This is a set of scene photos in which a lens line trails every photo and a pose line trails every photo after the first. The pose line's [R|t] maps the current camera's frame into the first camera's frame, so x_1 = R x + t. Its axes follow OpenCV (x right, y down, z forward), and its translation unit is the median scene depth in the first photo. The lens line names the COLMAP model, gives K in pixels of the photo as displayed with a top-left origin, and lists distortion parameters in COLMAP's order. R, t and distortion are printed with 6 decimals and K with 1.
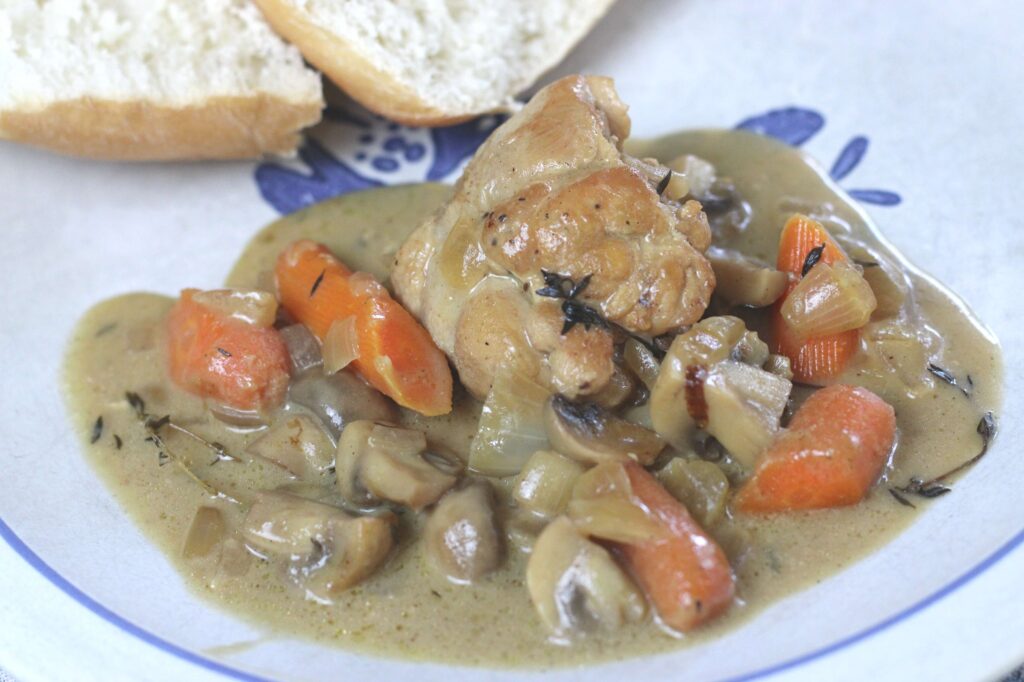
lens RADIAL K [[2742.7, 0, 512.0], [0, 2742.7, 341.0], [0, 0, 1]] dist [-0.103050, -1.669341]
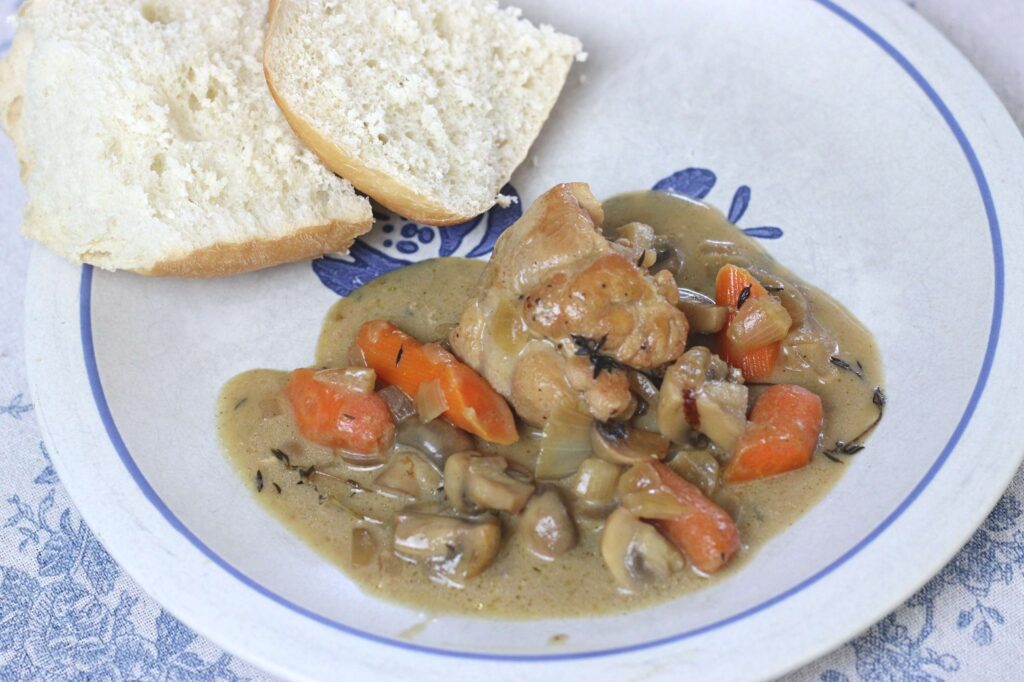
lens RADIAL K [[2742.7, 0, 512.0], [0, 2742.7, 341.0], [0, 0, 1]] dist [-0.103050, -1.669341]
pose [[0.977813, -0.136392, 0.158995, -0.245915], [0.119743, 0.986692, 0.110007, -0.182415], [-0.171883, -0.088528, 0.981132, -0.402417]]
